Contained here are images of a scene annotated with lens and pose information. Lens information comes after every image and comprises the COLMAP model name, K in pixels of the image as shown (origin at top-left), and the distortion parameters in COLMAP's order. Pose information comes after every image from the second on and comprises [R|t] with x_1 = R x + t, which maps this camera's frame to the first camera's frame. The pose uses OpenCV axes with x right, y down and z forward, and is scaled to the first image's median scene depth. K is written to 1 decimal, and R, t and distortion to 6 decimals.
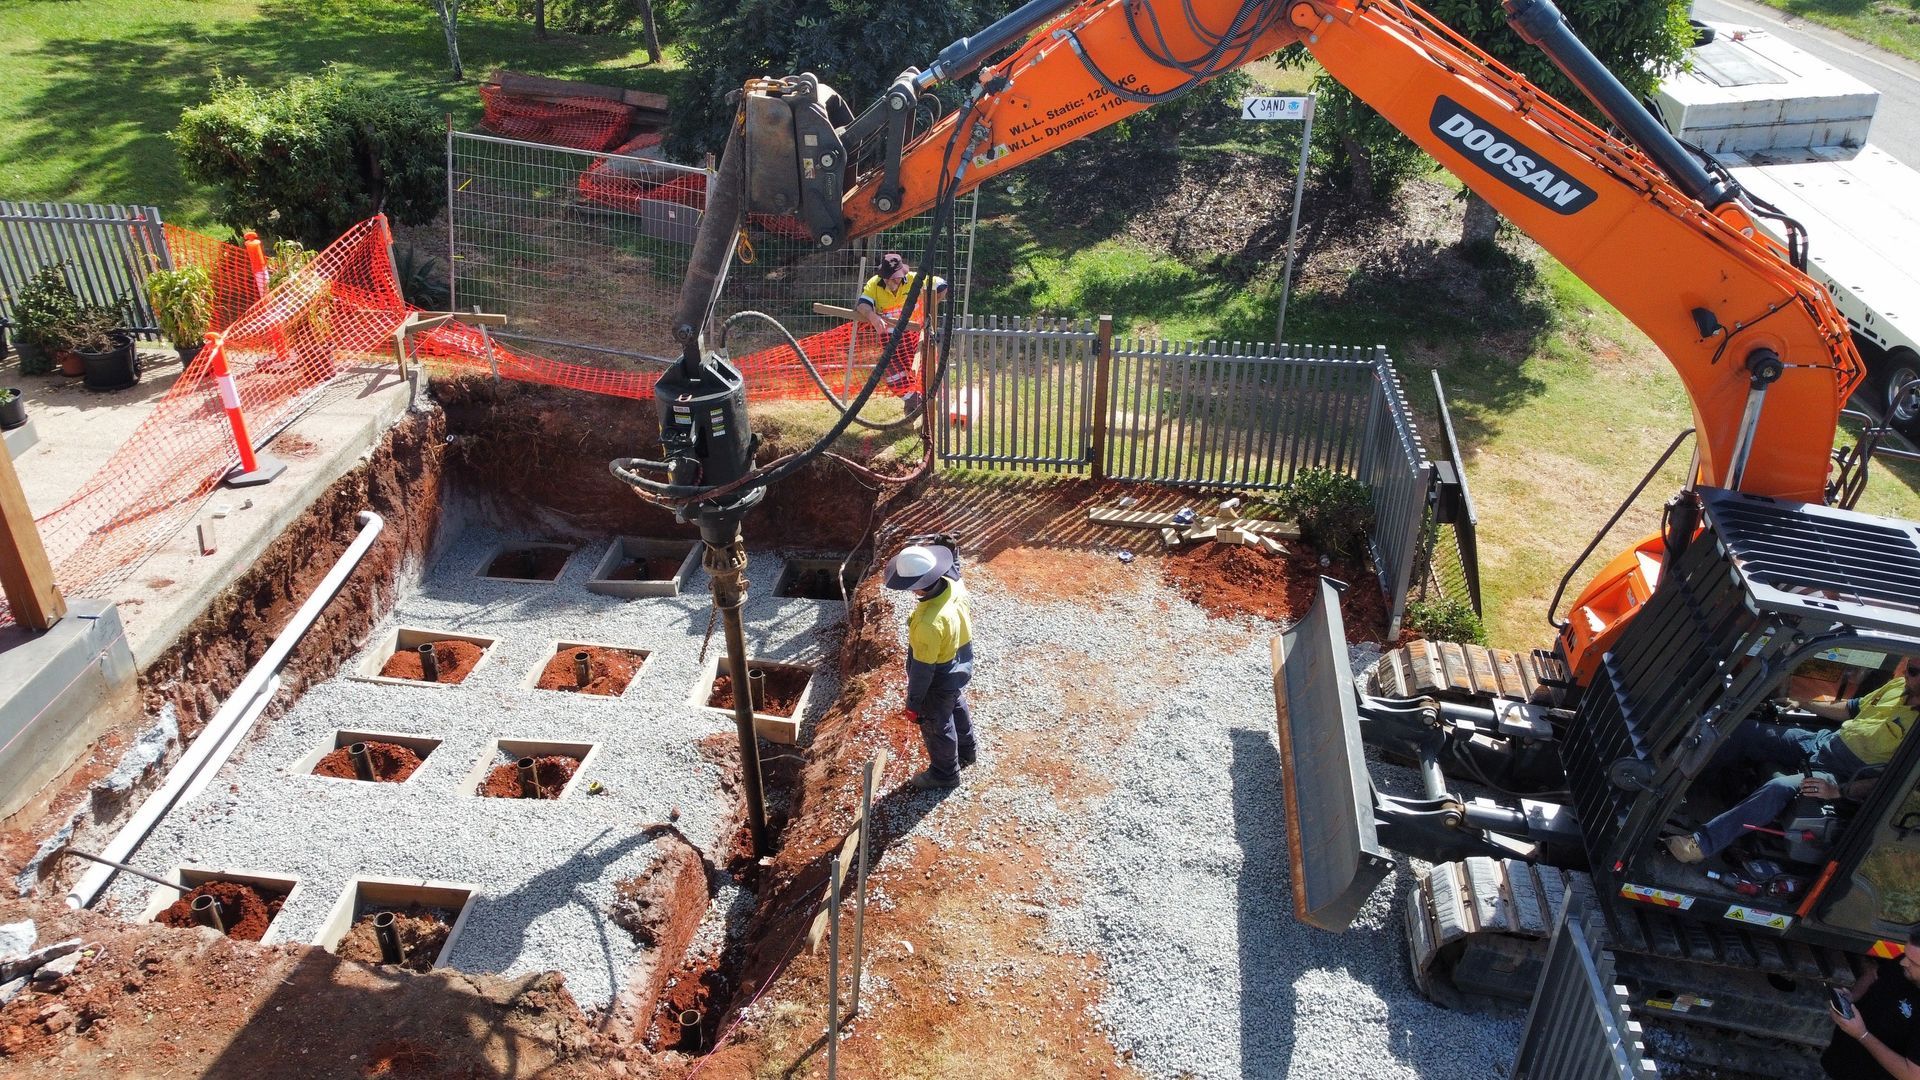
lens RADIAL K [[1448.7, 0, 966.8], [0, 1448.7, 539.7], [0, 0, 1]] dist [0.008510, -0.000359]
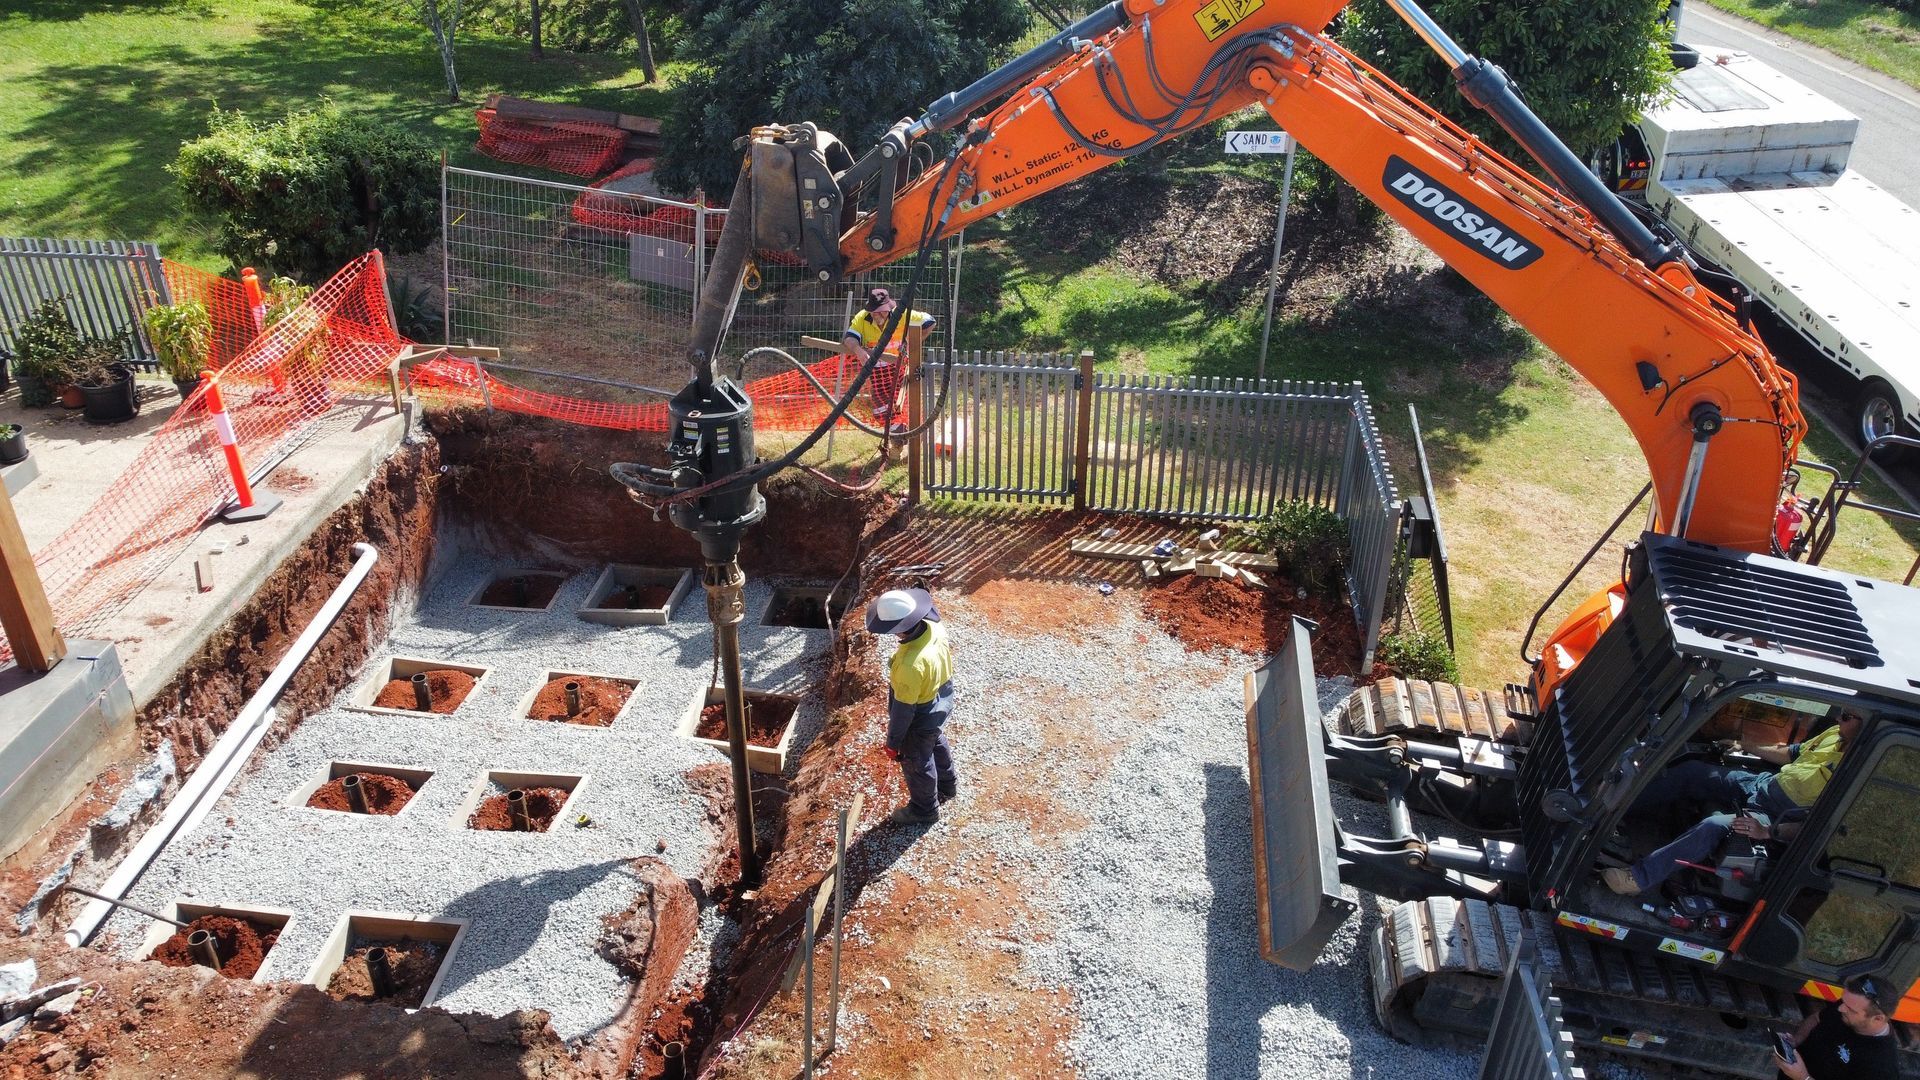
lens RADIAL K [[1448.7, 0, 966.8], [0, 1448.7, 540.5], [0, 0, 1]] dist [0.008510, -0.000359]
pose [[0.999999, 0.001589, 0.000091, 0.012206], [-0.001589, 0.999998, 0.000723, -0.024371], [-0.000089, -0.000723, 1.000000, -0.019942]]
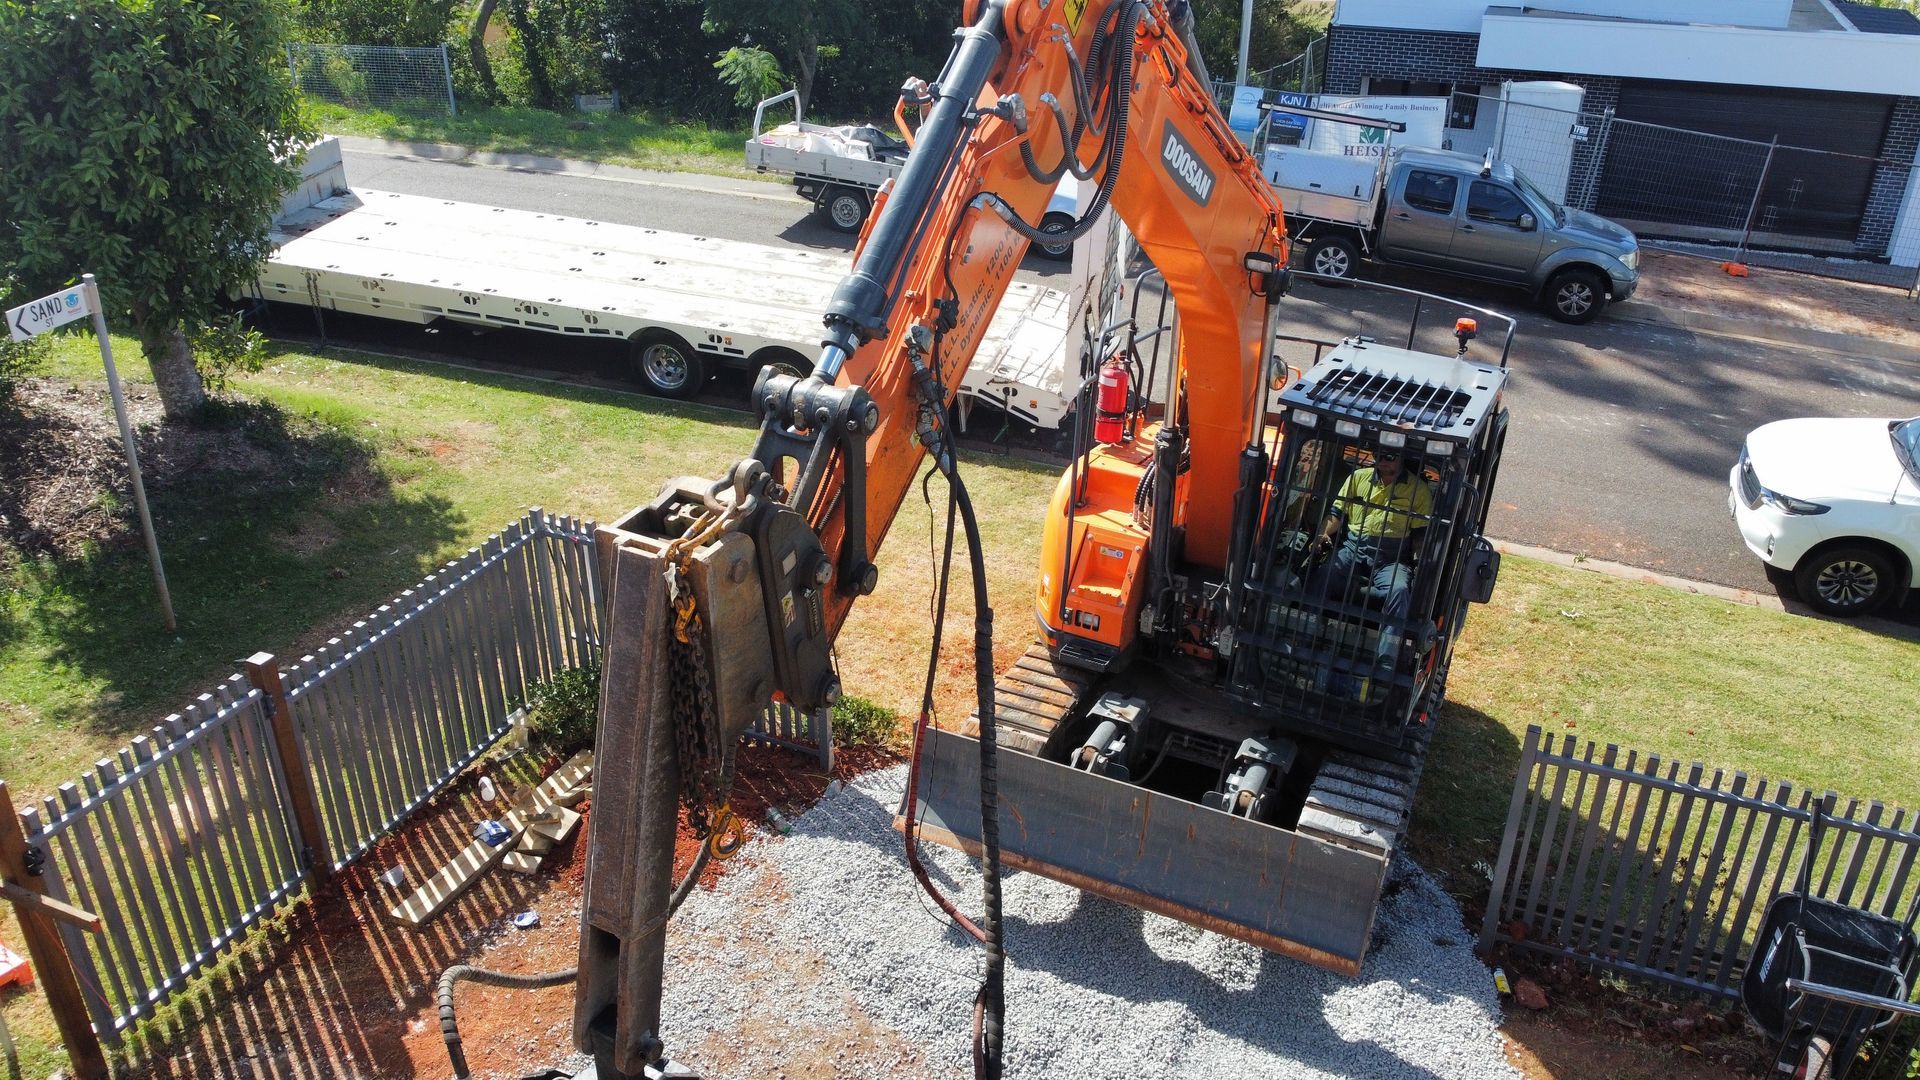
lens RADIAL K [[1448.7, 0, 965.2], [0, 1448.7, 545.5], [0, 0, 1]] dist [0.008510, -0.000359]
pose [[0.297733, -0.449762, 0.842063, -0.346850], [0.487954, 0.829832, 0.270700, -0.233343], [-0.820522, 0.330292, 0.466532, 0.480811]]
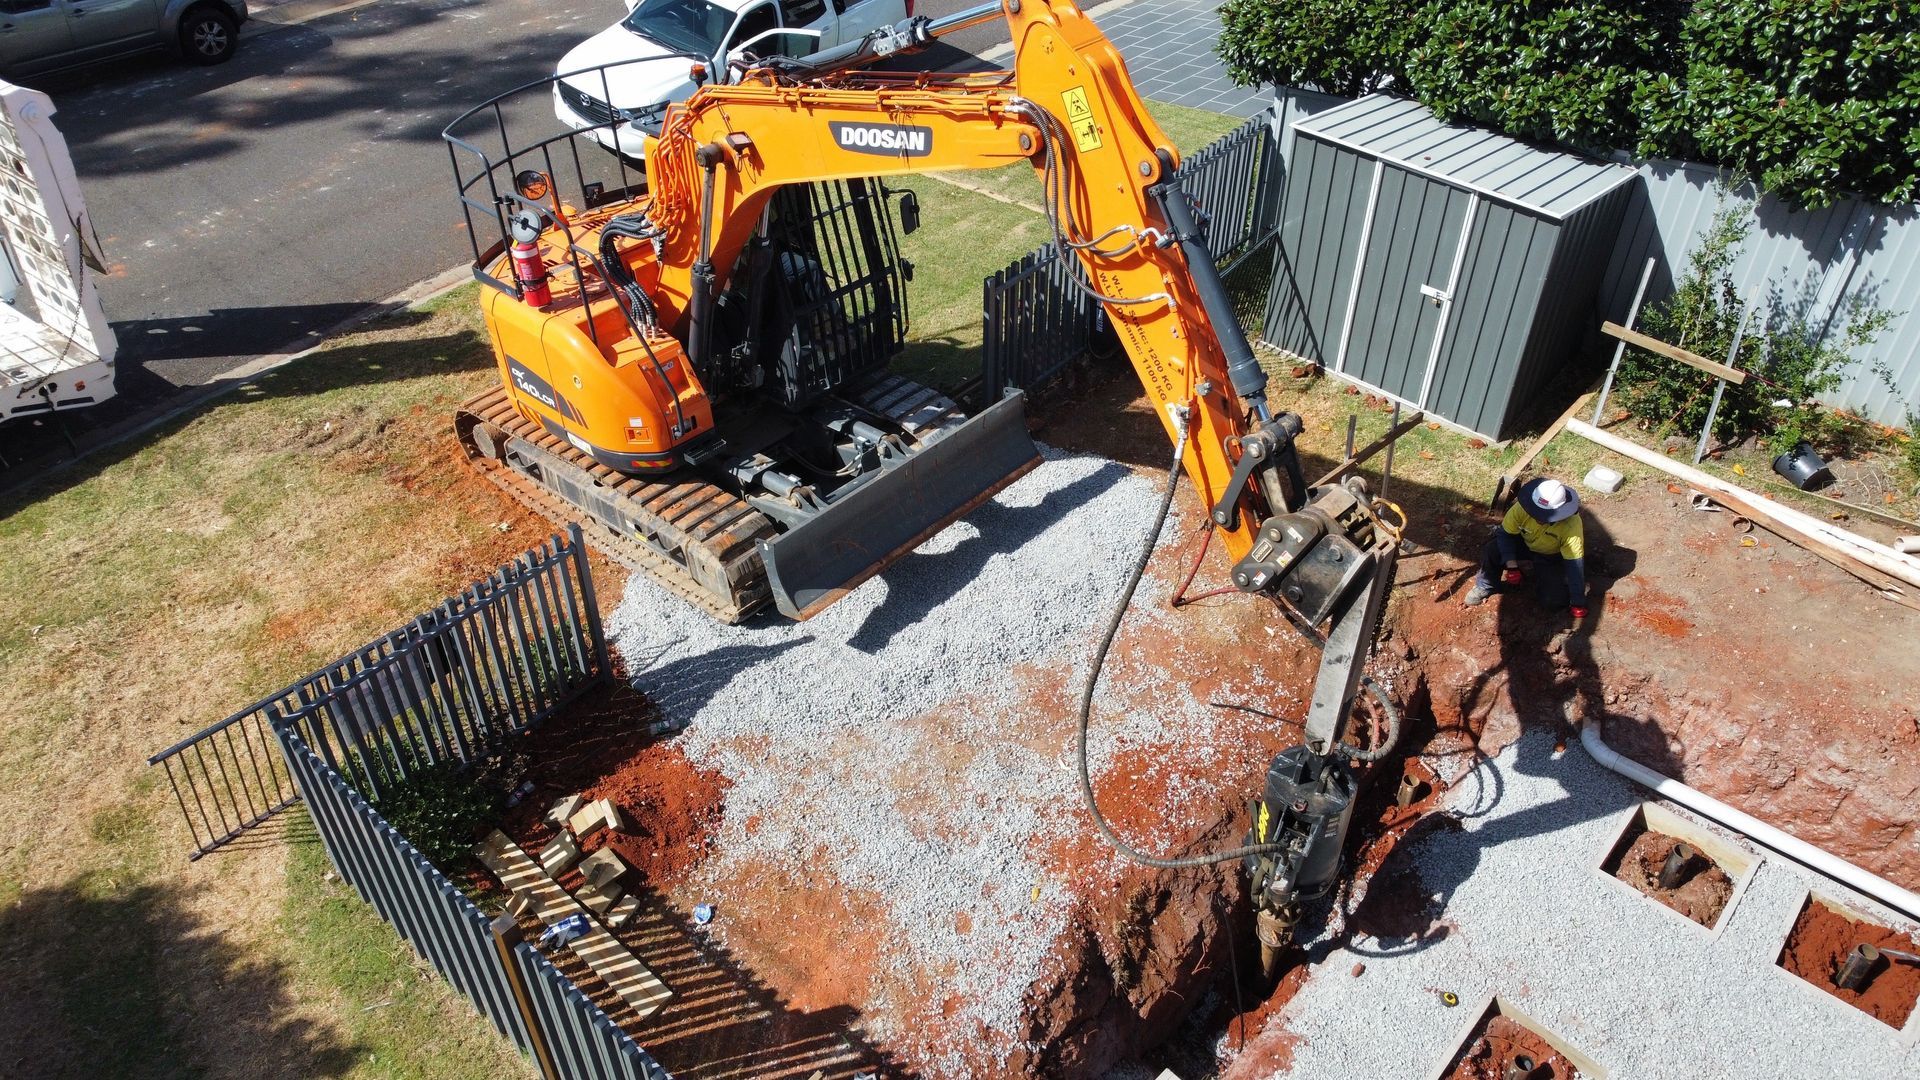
lens RADIAL K [[1448.7, 0, 959.6], [0, 1448.7, 534.1], [0, 0, 1]] dist [0.008510, -0.000359]
pose [[-0.807370, -0.398787, 0.434883, -0.260973], [0.294865, 0.365715, 0.882784, -0.707968], [-0.511086, 0.840965, -0.177679, 0.944418]]
